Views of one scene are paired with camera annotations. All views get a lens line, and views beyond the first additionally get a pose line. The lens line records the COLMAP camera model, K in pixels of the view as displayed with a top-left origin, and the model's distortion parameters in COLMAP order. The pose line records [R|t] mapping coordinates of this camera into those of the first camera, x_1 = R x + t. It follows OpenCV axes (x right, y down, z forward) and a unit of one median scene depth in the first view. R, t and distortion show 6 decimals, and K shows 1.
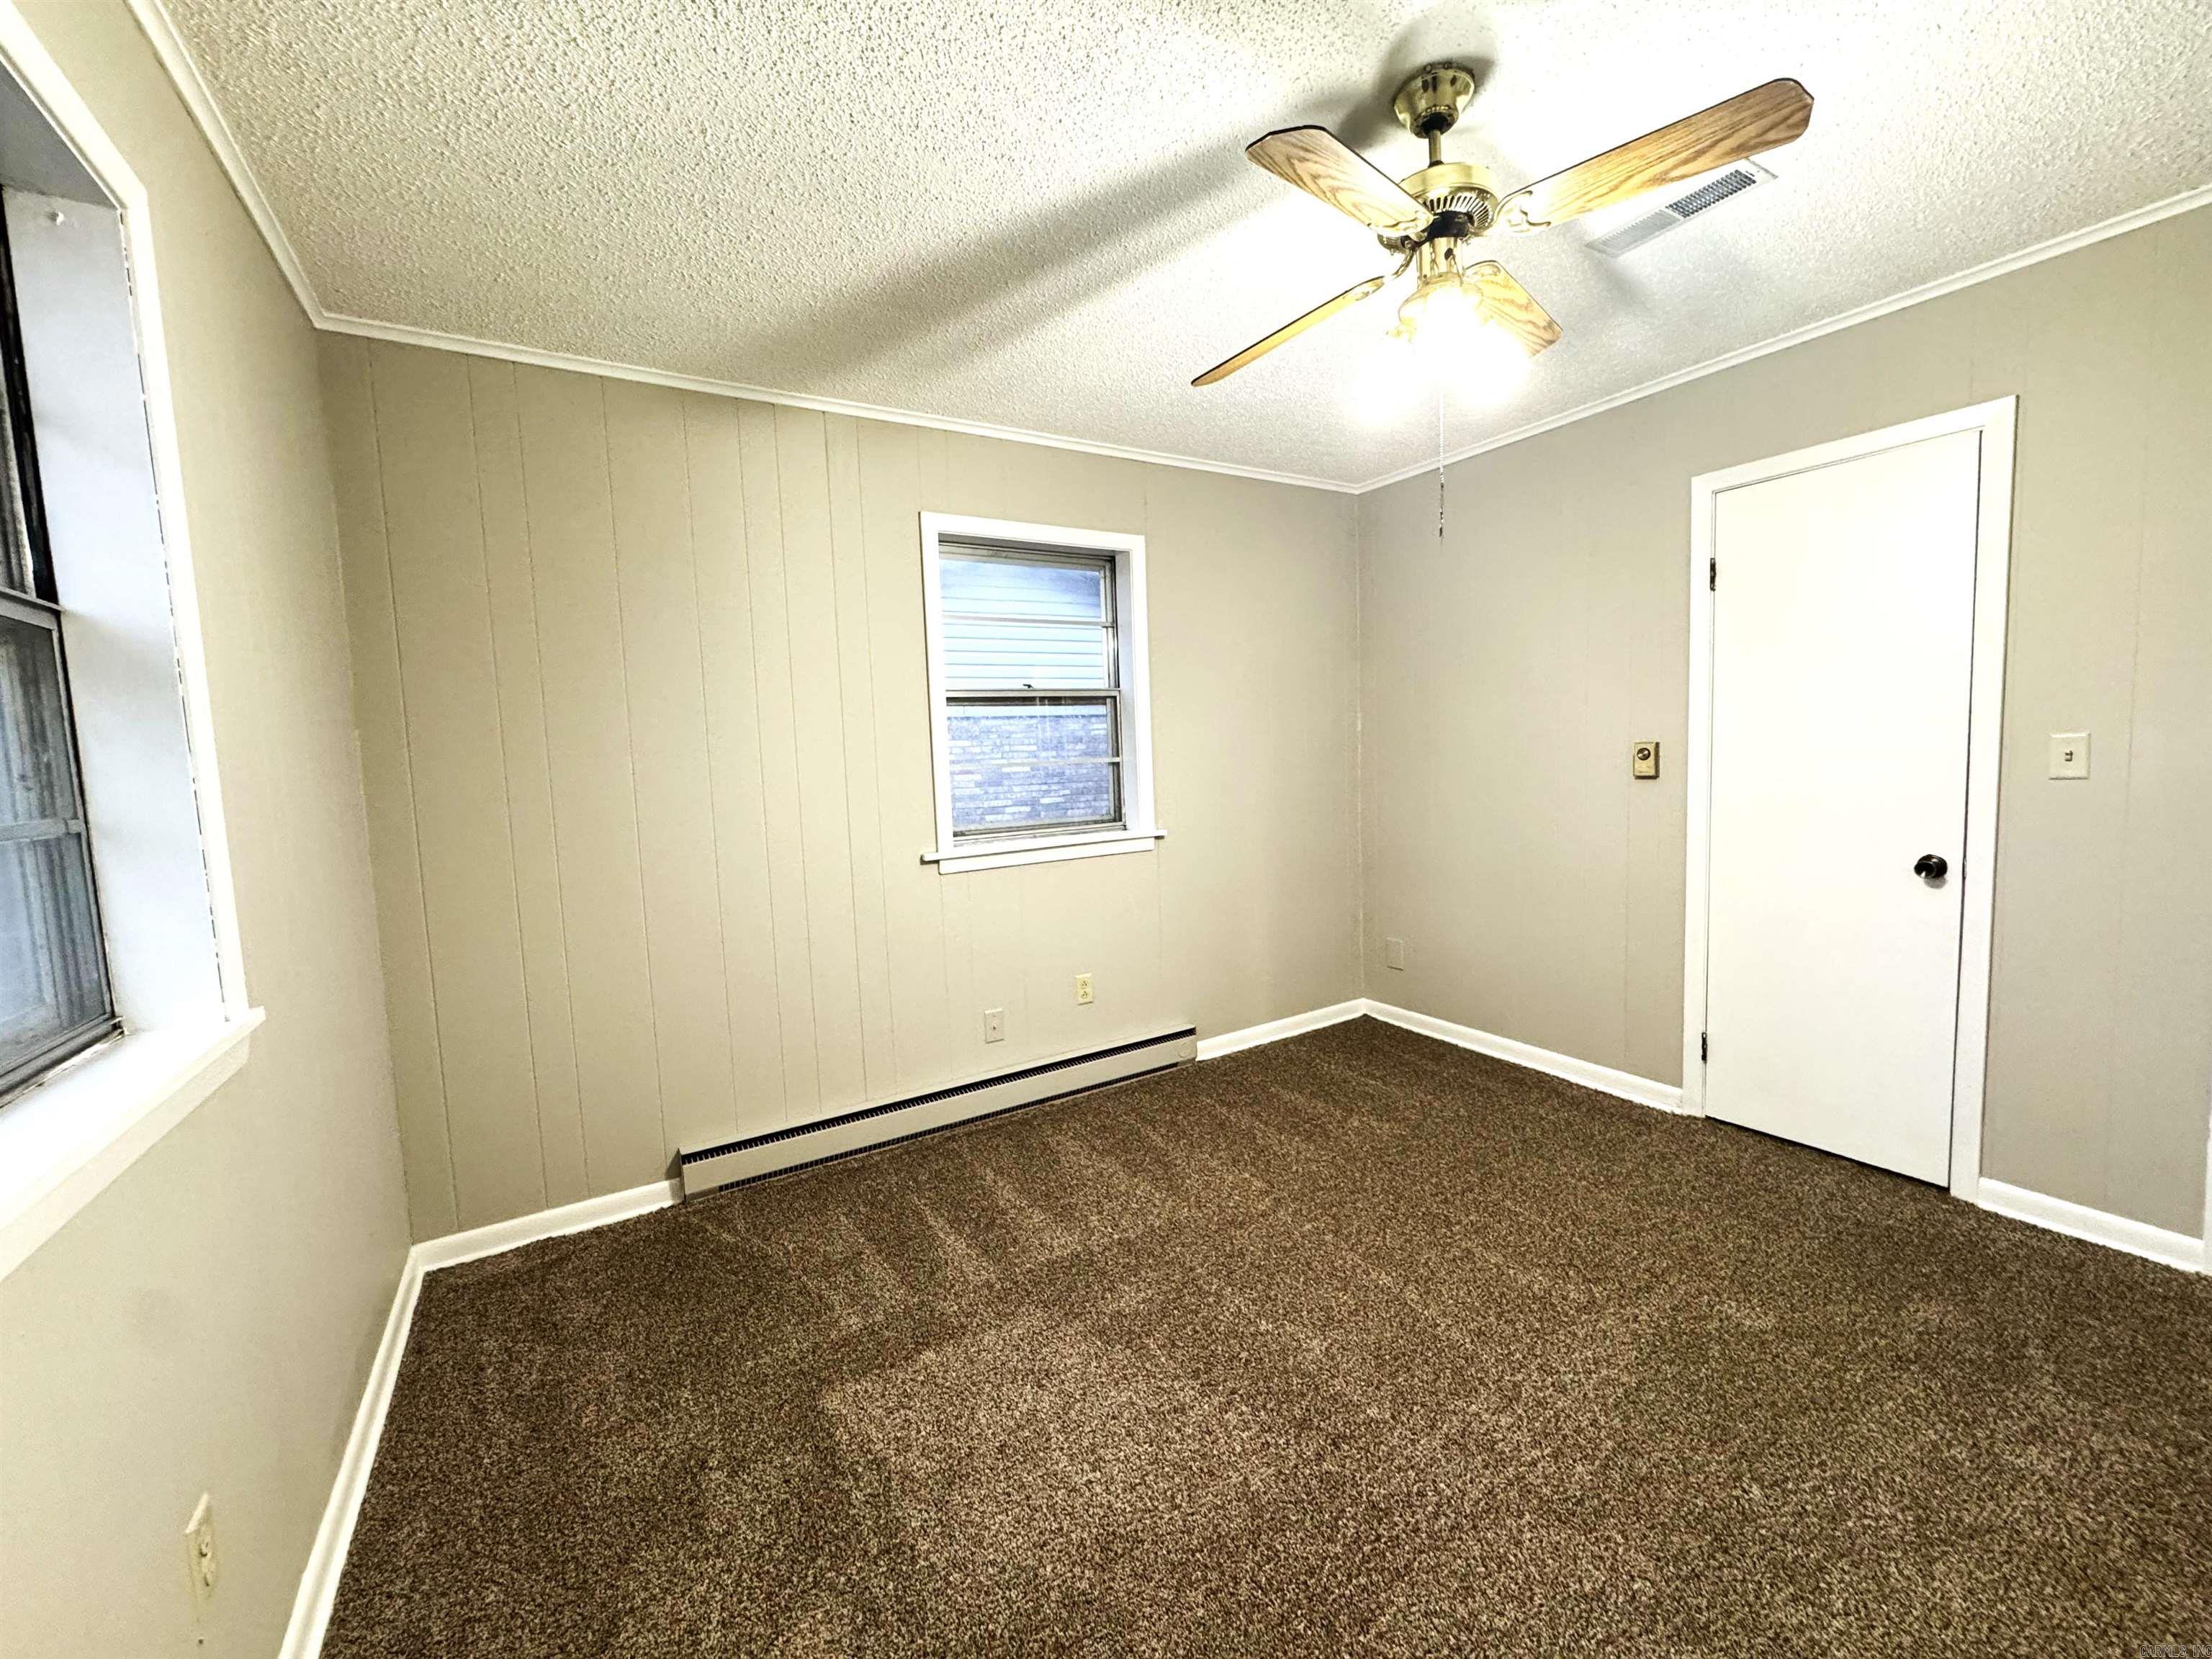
lens RADIAL K [[898.0, 0, 1098.5], [0, 898.0, 843.9], [0, 0, 1]] dist [0.010072, -0.002945]
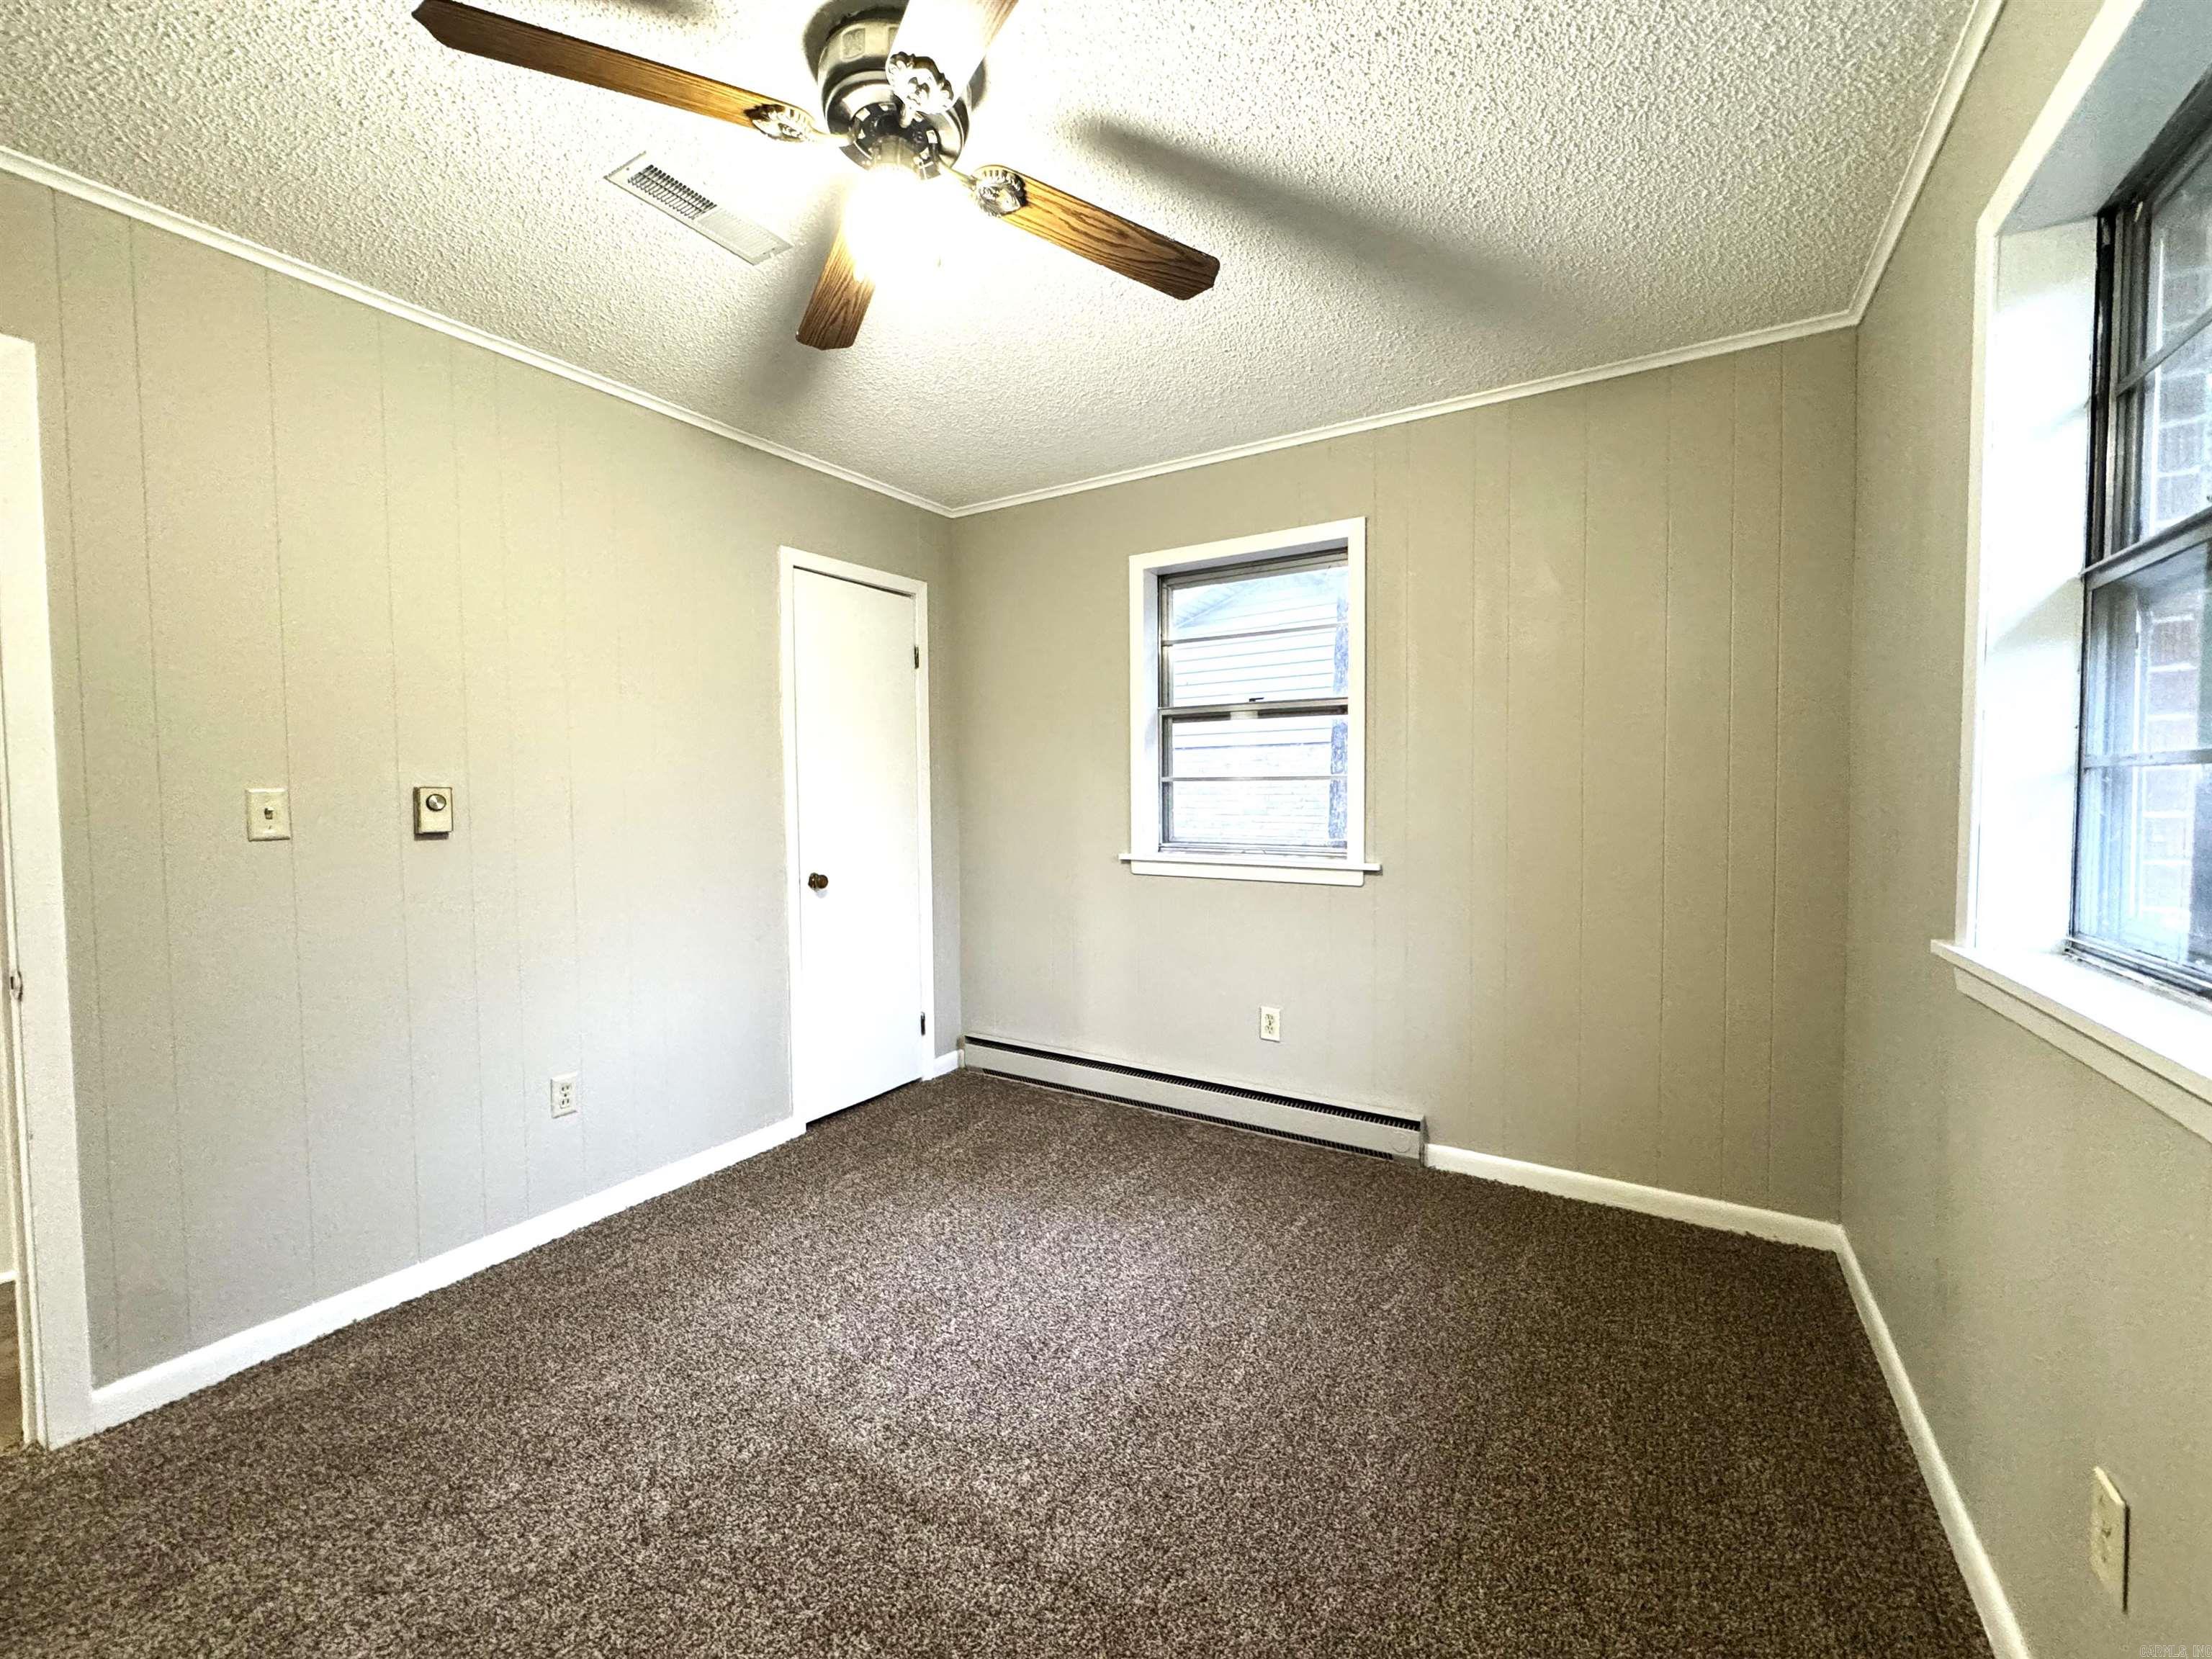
lens RADIAL K [[881.0, 0, 1100.8], [0, 881.0, 825.9], [0, 0, 1]] dist [-0.001866, 0.000059]
pose [[0.442891, 0.085826, -0.892458, 0.685870], [-0.098581, 0.994034, 0.046673, -0.064016], [0.891139, 0.067308, 0.448709, 0.409598]]
